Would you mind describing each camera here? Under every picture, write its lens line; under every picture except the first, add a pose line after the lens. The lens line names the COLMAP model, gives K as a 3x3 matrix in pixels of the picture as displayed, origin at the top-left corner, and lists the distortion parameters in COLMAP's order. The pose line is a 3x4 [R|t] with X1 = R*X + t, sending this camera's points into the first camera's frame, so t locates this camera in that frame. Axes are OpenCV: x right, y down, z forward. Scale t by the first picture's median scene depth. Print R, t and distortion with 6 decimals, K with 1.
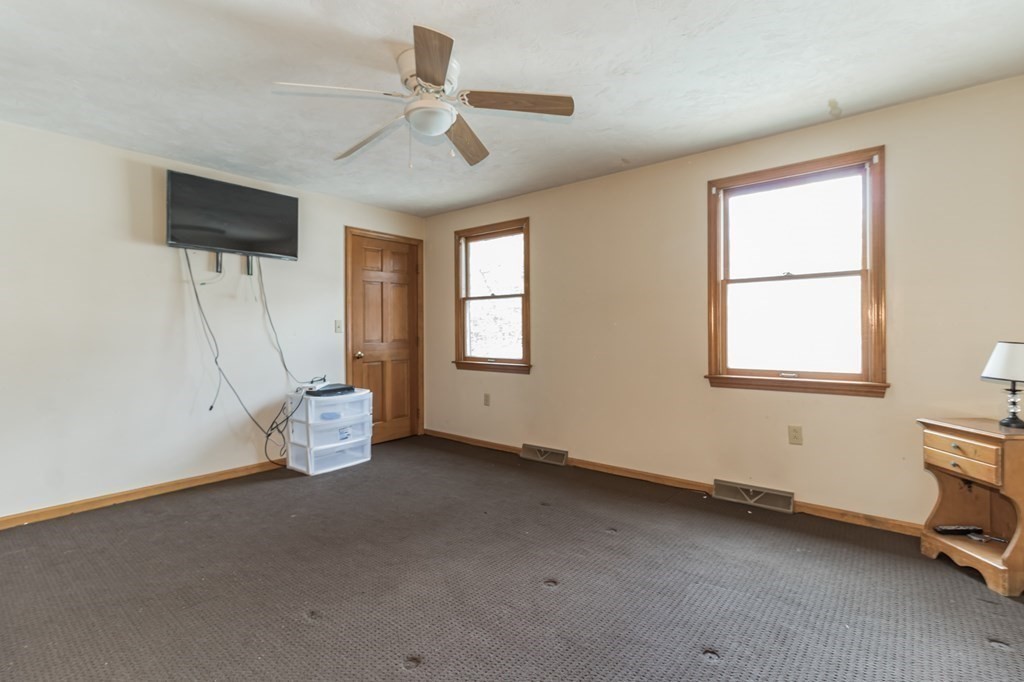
lens RADIAL K [[475.8, 0, 507.7], [0, 475.8, 296.0], [0, 0, 1]] dist [0.002072, 0.000222]
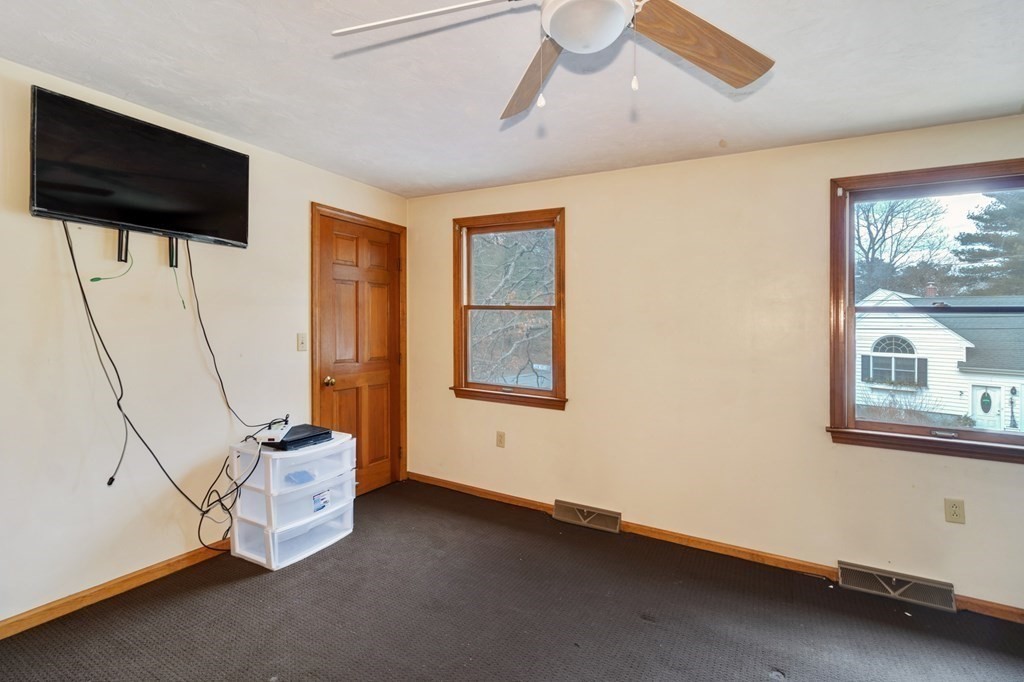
lens RADIAL K [[484.0, 0, 514.2], [0, 484.0, 307.4], [0, 0, 1]] dist [-0.006192, -0.000622]
pose [[0.983186, 0.034748, 0.179271, -0.186861], [-0.041865, 0.998472, 0.036069, -0.030269], [-0.177744, -0.042968, 0.983138, 0.247479]]
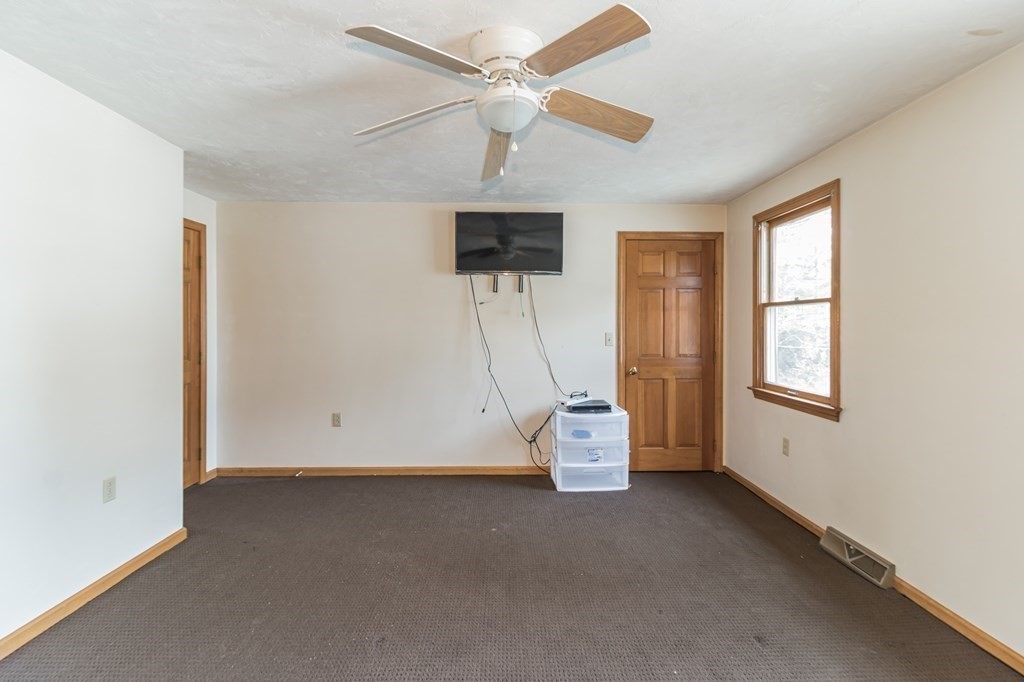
lens RADIAL K [[475.8, 0, 510.3], [0, 475.8, 302.9], [0, 0, 1]] dist [0.000305, 0.000267]
pose [[0.655708, -0.030336, -0.754405, 0.252973], [0.050457, 0.998719, 0.003696, -0.023674], [0.753327, -0.040489, 0.656399, 0.247405]]
